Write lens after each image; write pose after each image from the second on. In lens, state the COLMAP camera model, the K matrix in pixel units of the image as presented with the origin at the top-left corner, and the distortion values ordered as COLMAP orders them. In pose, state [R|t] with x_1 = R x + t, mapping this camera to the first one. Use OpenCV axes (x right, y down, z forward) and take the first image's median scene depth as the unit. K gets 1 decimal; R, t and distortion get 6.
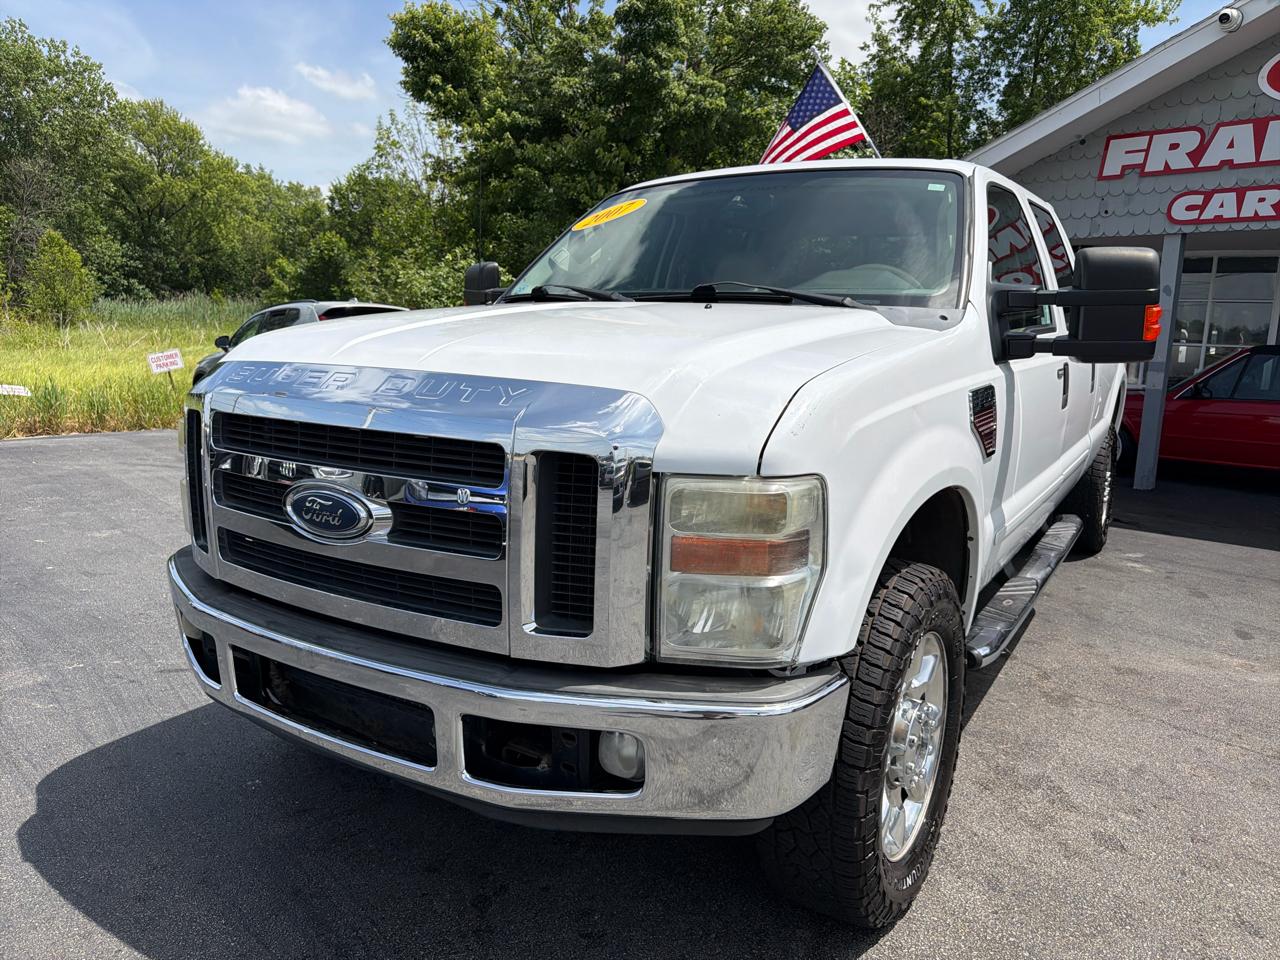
lens RADIAL K [[909.7, 0, 650.7], [0, 909.7, 481.7], [0, 0, 1]] dist [0.033448, -0.043507]
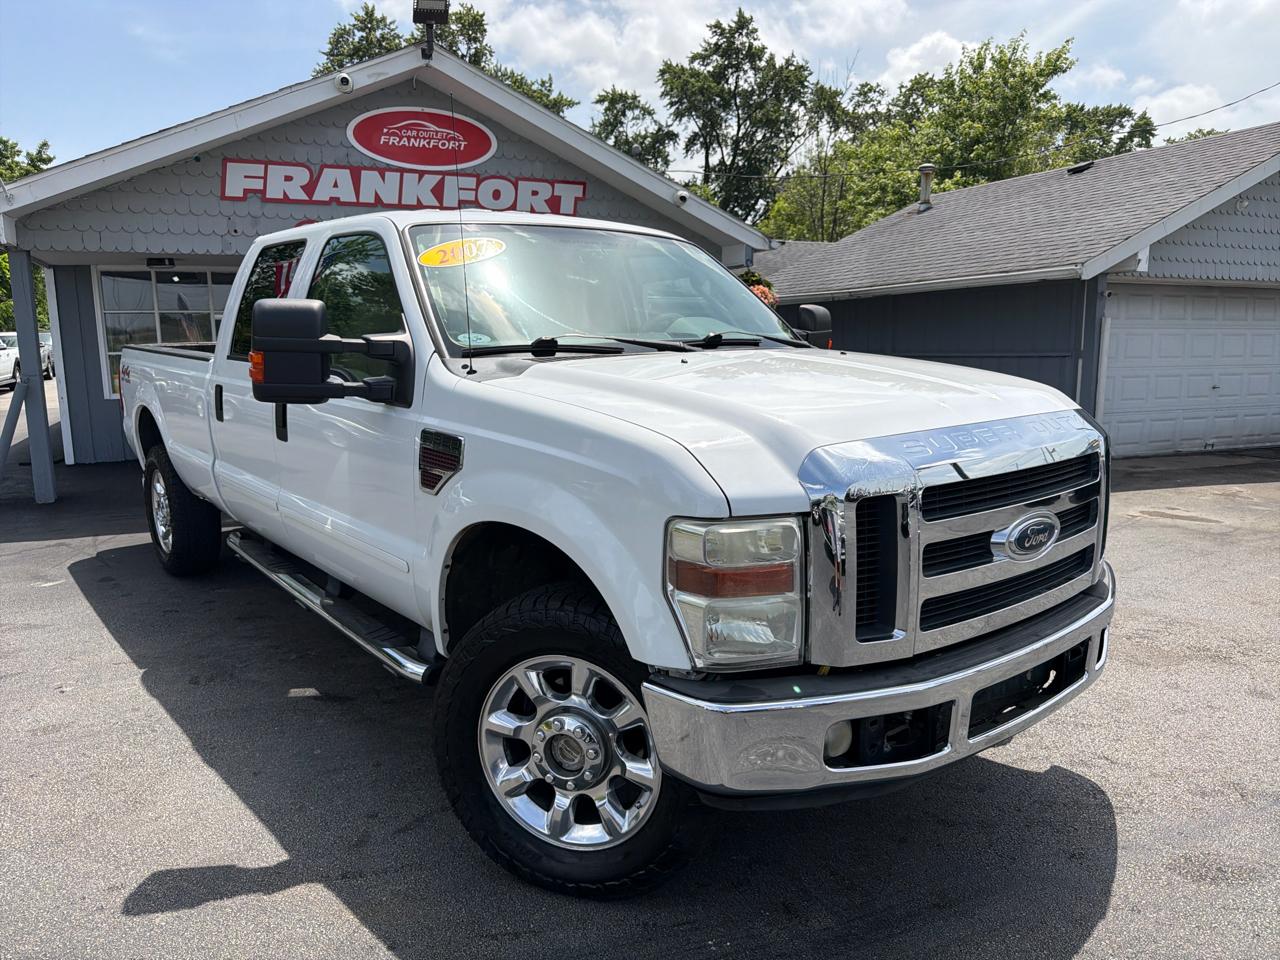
lens RADIAL K [[909.7, 0, 638.9], [0, 909.7, 486.7], [0, 0, 1]] dist [0.033448, -0.043507]
pose [[0.345197, -0.186273, 0.919860, -0.387763], [0.177419, 0.975386, 0.130937, -0.068404], [-0.921608, 0.118002, 0.369749, 0.234818]]
